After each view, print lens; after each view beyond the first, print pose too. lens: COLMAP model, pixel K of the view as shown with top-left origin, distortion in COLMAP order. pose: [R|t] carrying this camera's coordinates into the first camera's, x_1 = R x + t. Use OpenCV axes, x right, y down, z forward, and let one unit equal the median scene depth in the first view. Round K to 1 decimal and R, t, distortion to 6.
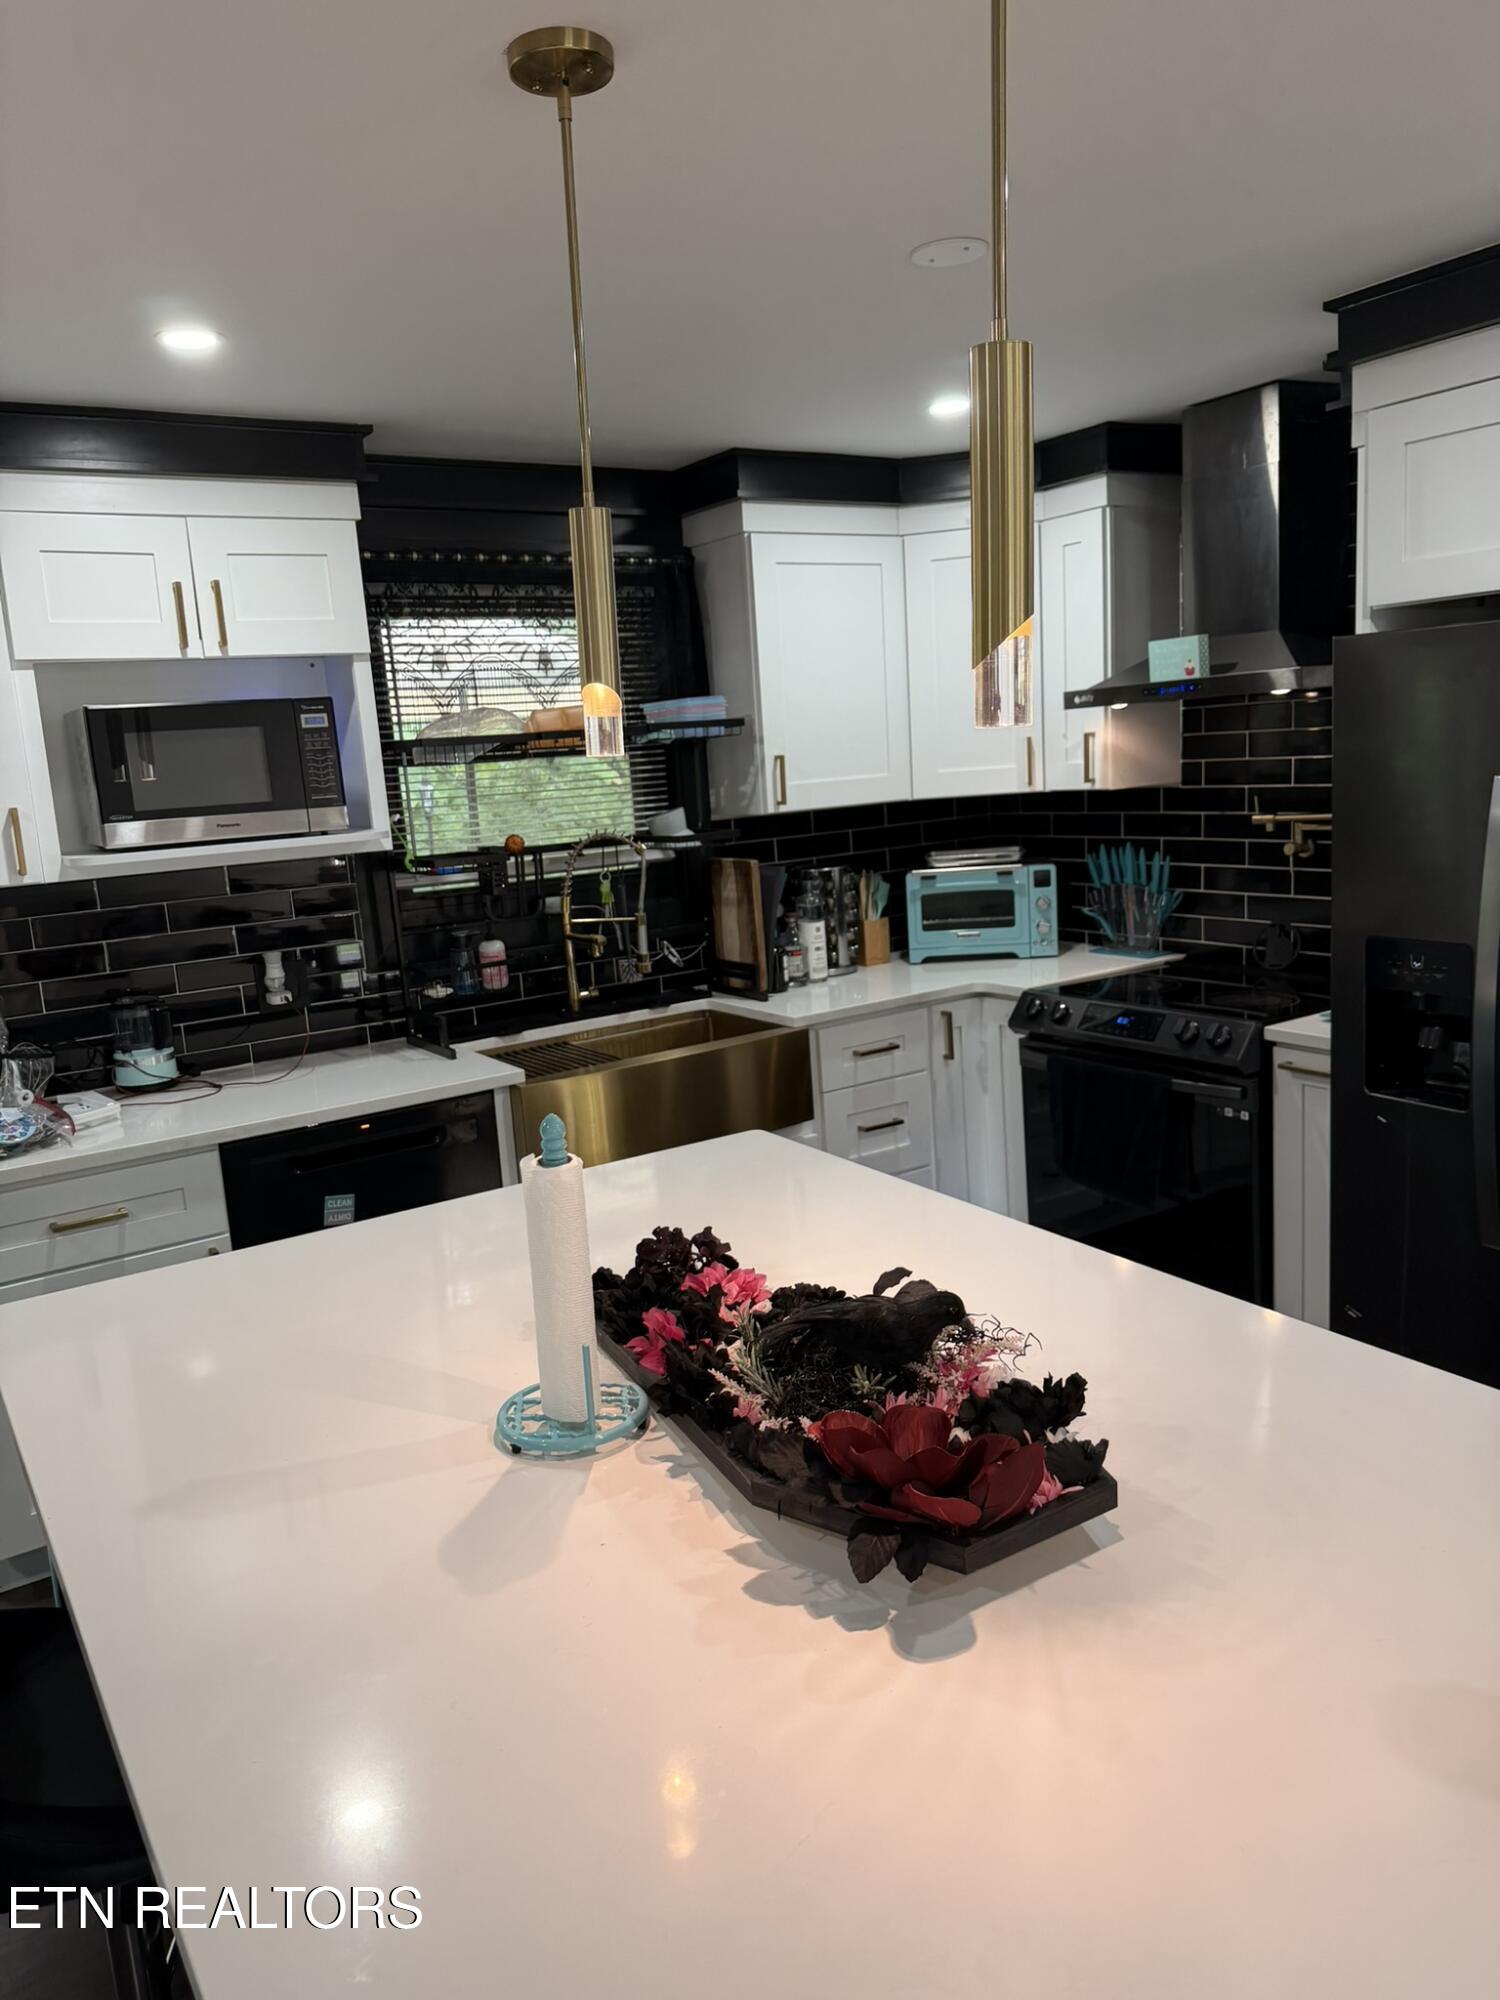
lens RADIAL K [[1416.6, 0, 750.5], [0, 1416.6, 1012.0], [0, 0, 1]] dist [-0.008545, -0.014625]
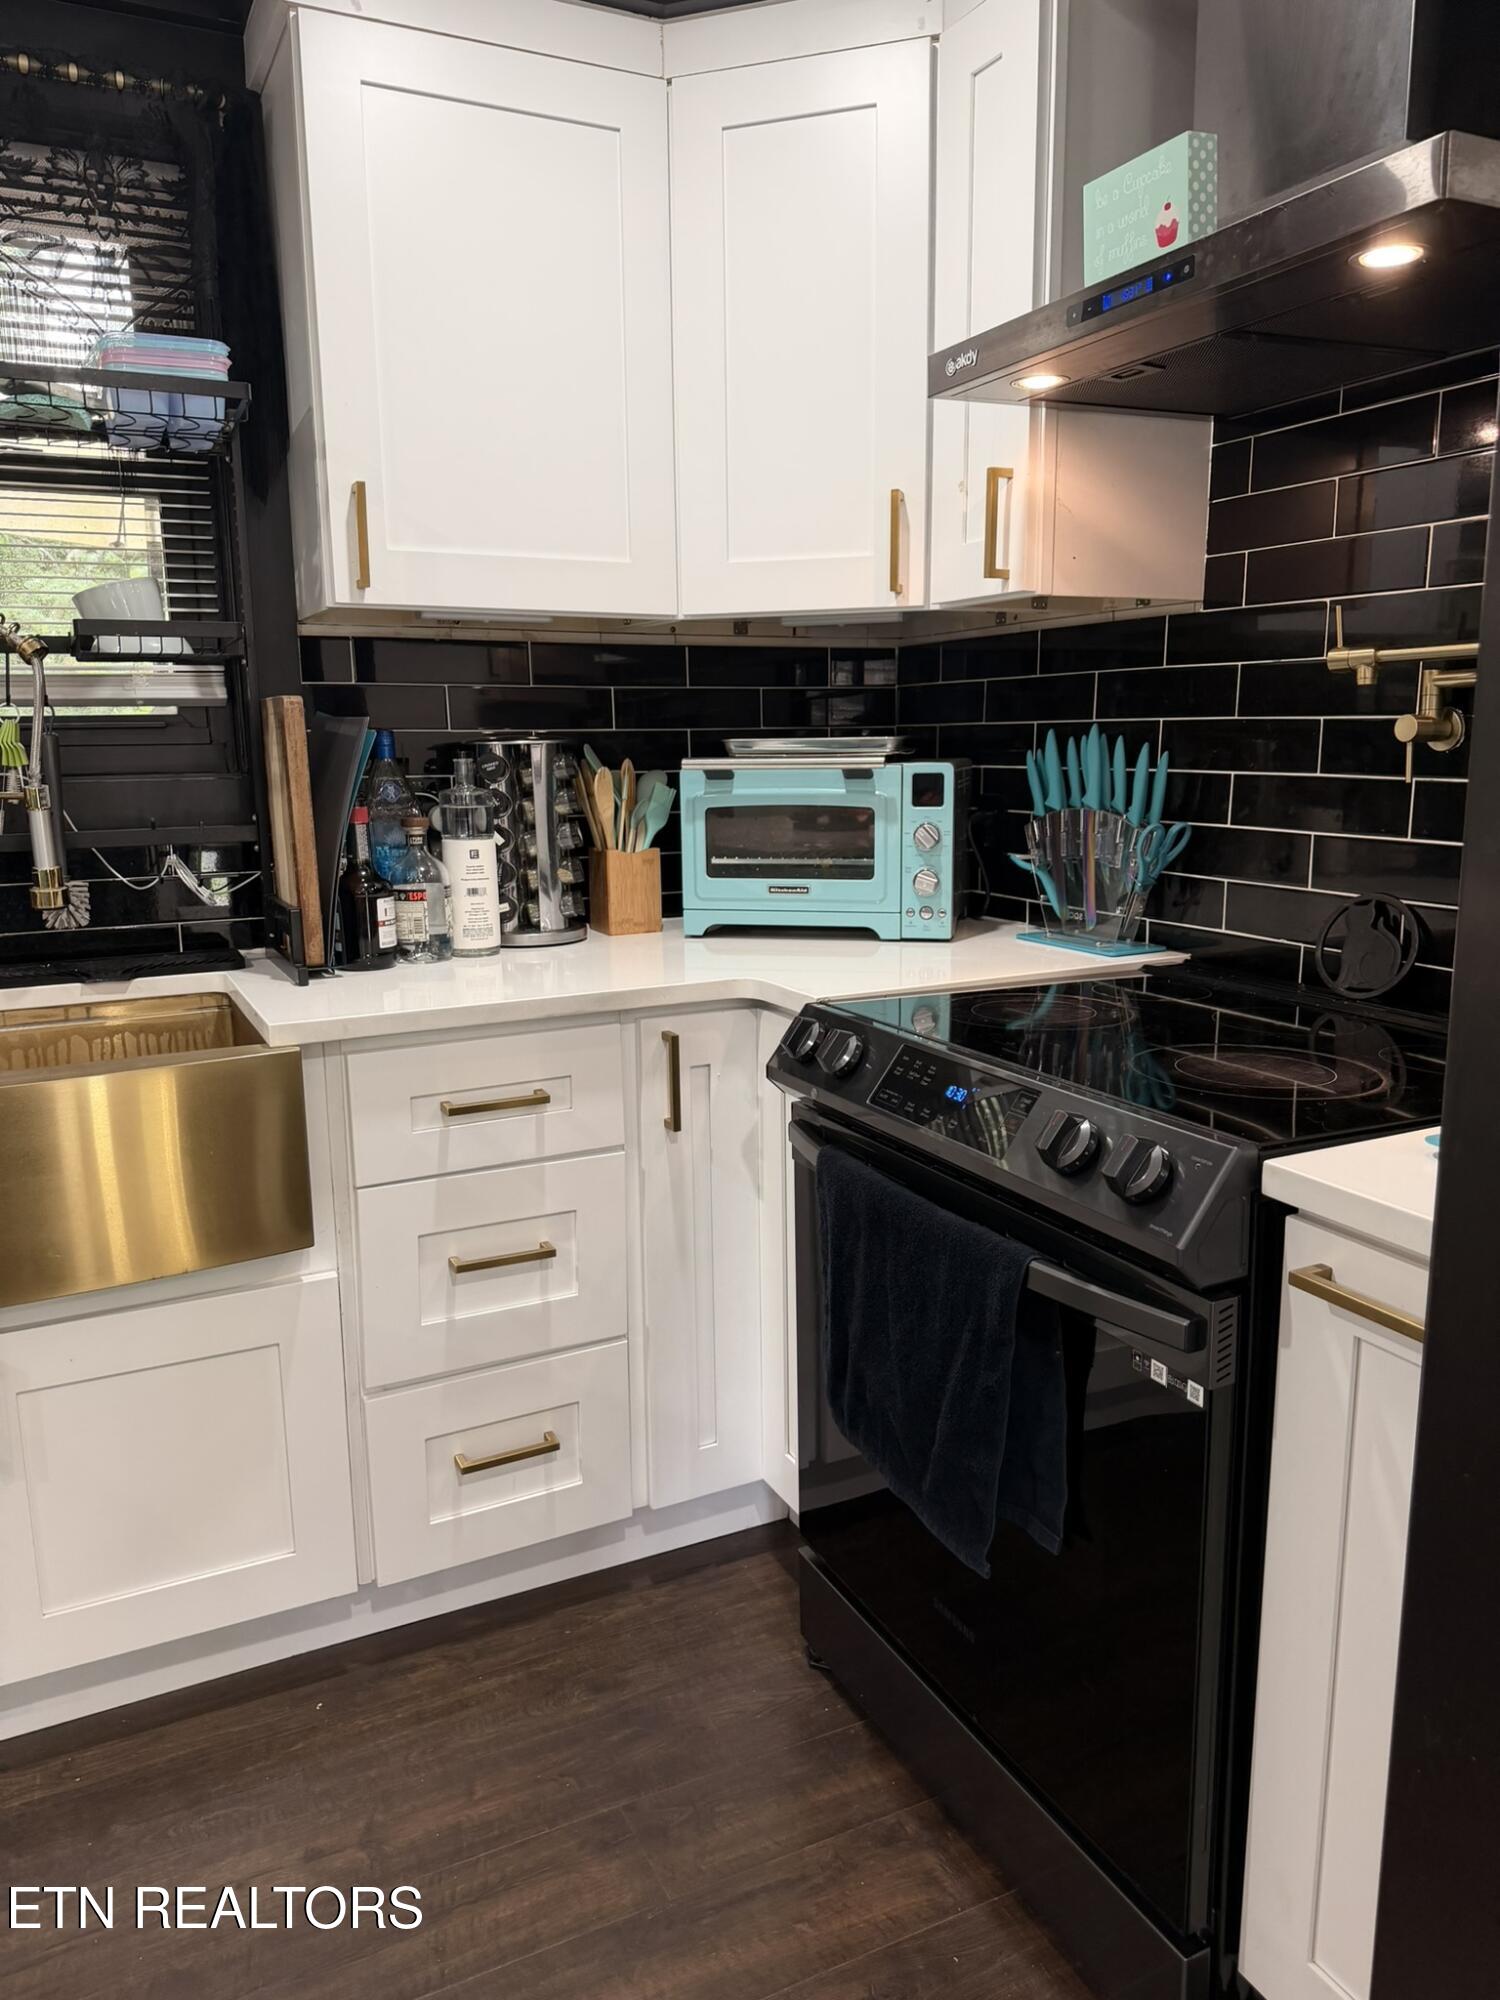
lens RADIAL K [[1416.6, 0, 809.6], [0, 1416.6, 1014.8], [0, 0, 1]] dist [-0.008545, -0.014625]
pose [[0.995007, 0.075990, -0.064702, 0.215917], [-0.075051, 0.997038, 0.016831, -0.018342], [0.065789, -0.011891, 0.997763, 0.510814]]
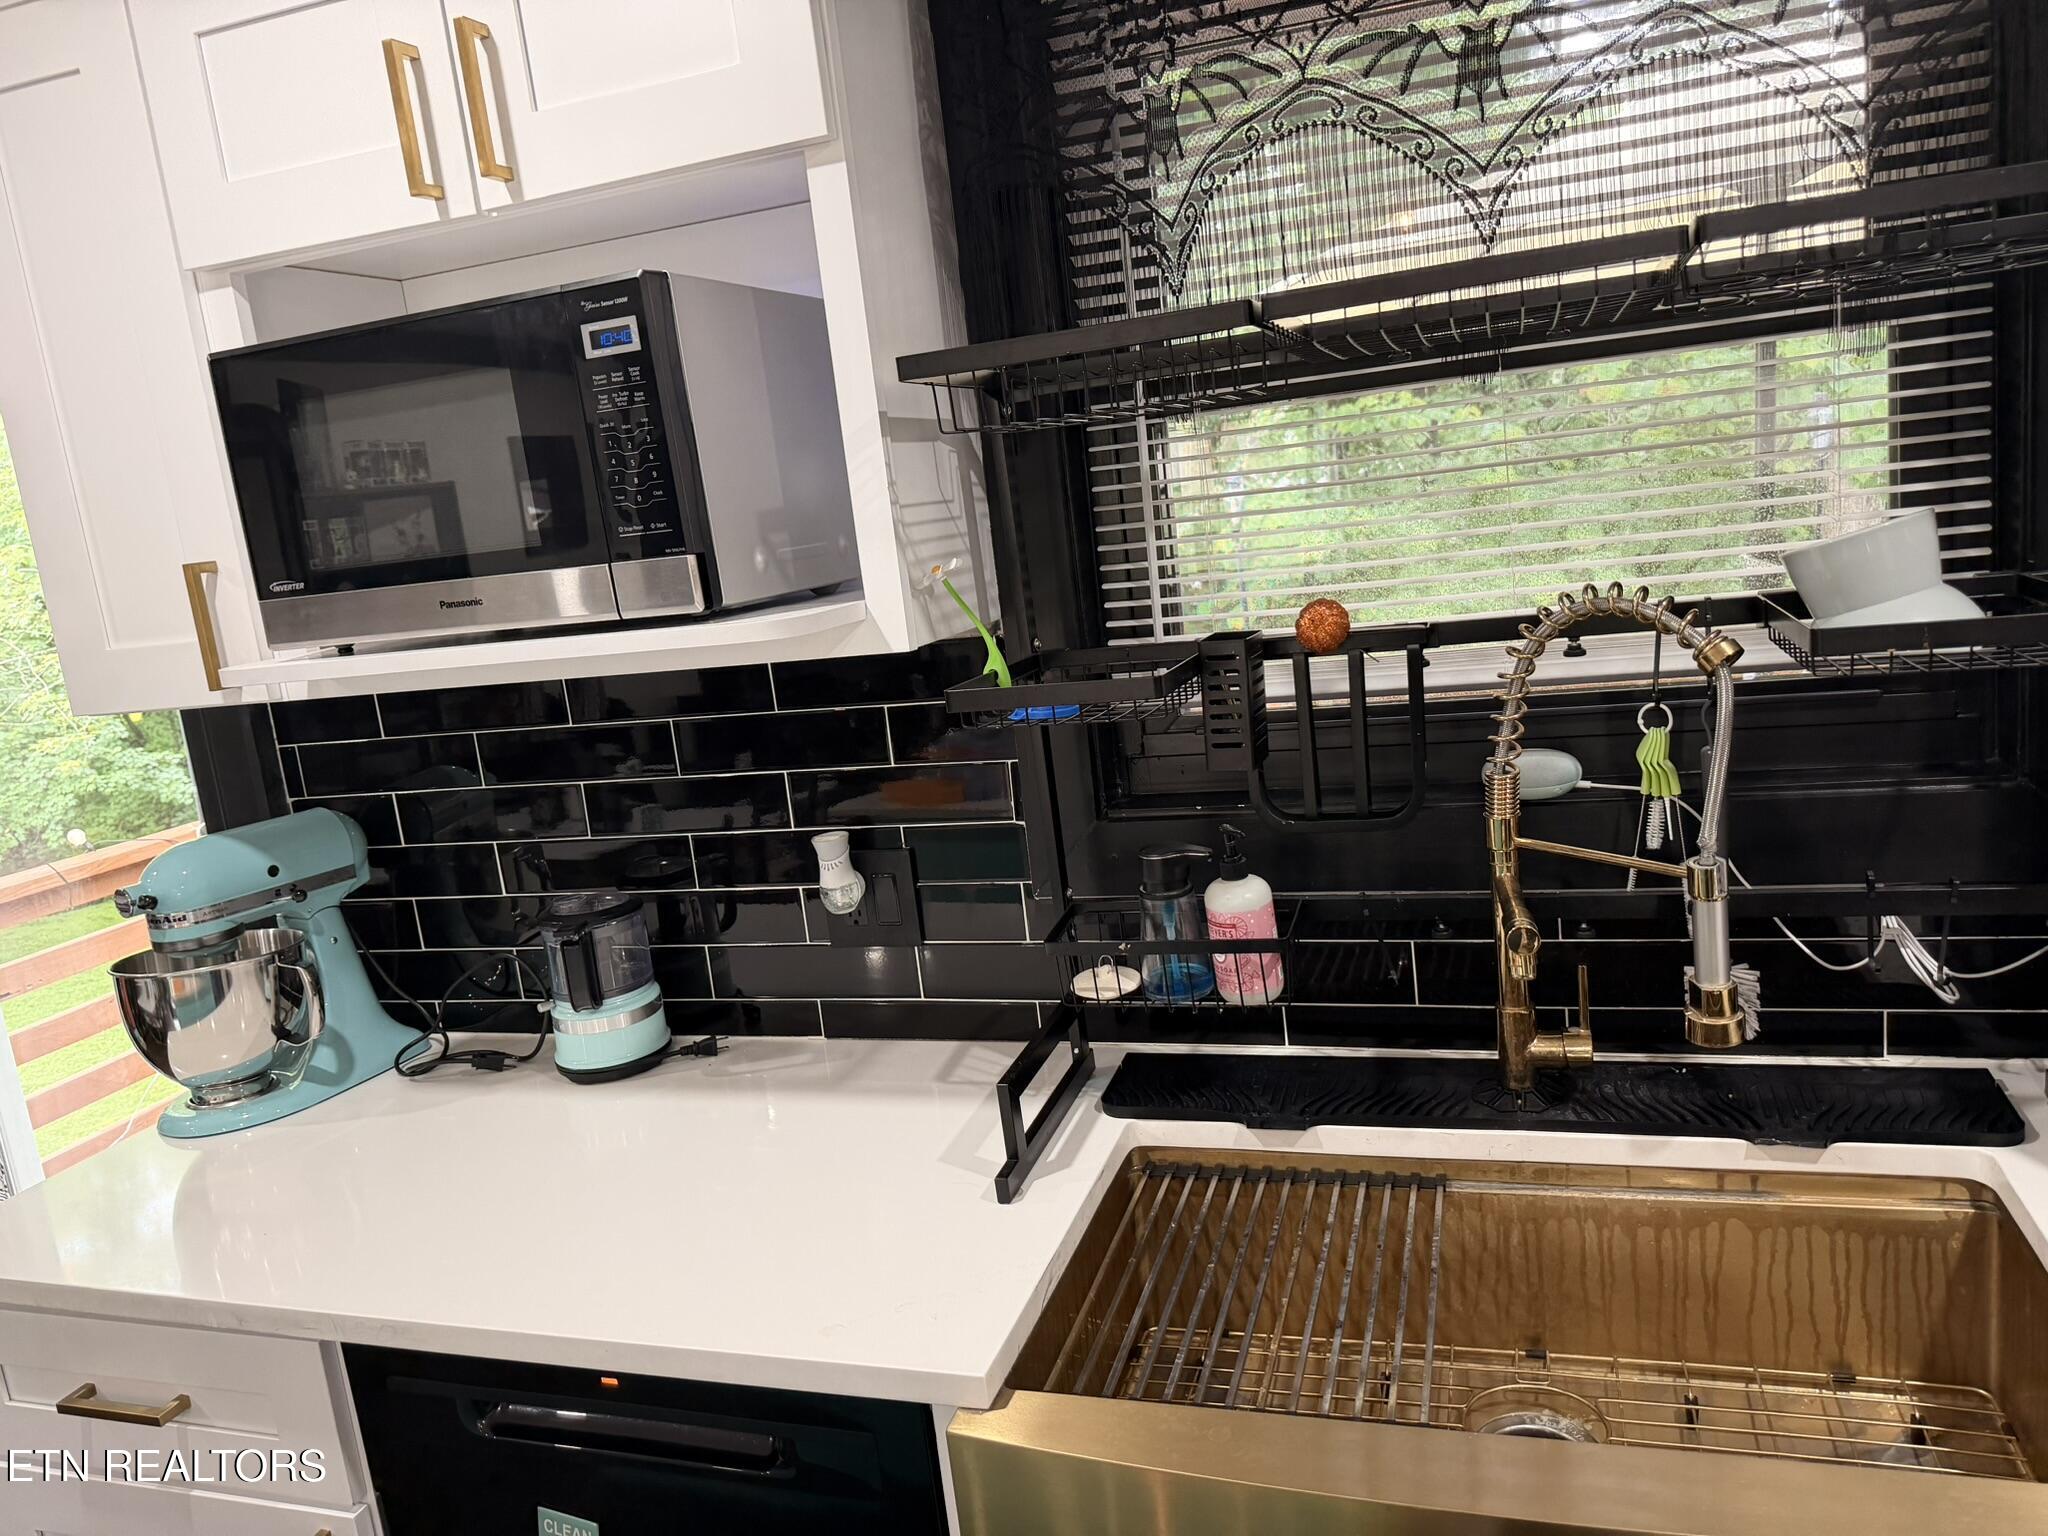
lens RADIAL K [[1450.6, 0, 1023.3], [0, 1450.6, 775.5], [0, 0, 1]] dist [-0.008545, -0.014625]
pose [[0.612745, 0.127406, -0.779943, 0.072597], [-0.063189, 0.991658, 0.112347, -0.108570], [0.787751, -0.019557, 0.615684, 0.661745]]
